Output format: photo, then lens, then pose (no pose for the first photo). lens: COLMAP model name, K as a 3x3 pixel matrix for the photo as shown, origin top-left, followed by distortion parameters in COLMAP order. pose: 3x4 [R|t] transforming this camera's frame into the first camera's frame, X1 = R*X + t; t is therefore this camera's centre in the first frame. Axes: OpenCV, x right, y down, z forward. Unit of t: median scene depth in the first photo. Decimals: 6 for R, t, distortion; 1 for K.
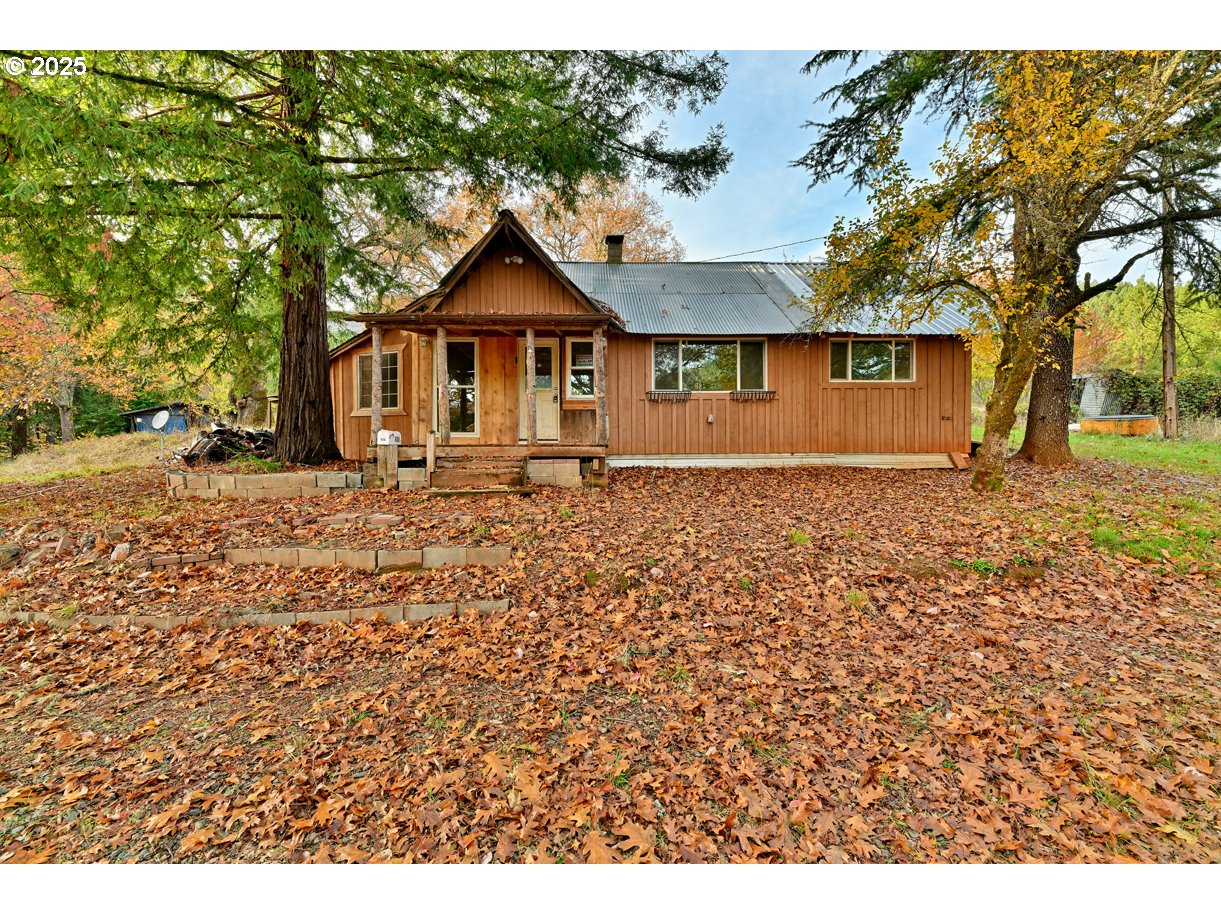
lens RADIAL K [[522.4, 0, 610.5], [0, 522.4, 457.5], [0, 0, 1]] dist [-0.000556, 0.000050]
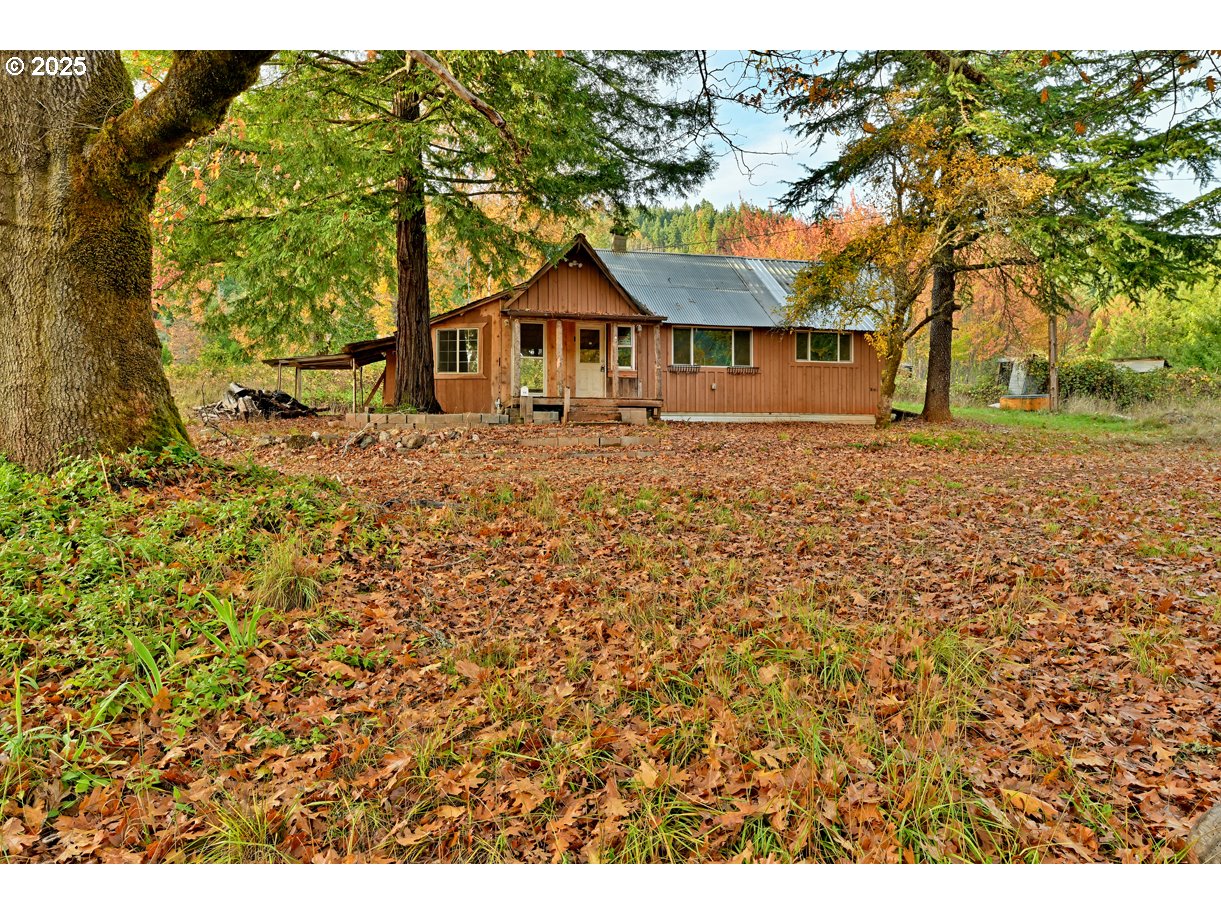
lens RADIAL K [[868.9, 0, 610.5], [0, 868.9, 457.5], [0, 0, 1]] dist [-0.053041, 0.029948]
pose [[0.981364, 0.006738, 0.192042, -0.518477], [-0.005220, 0.999951, -0.008409, 0.135660], [-0.192089, 0.007250, 0.981351, -1.195180]]
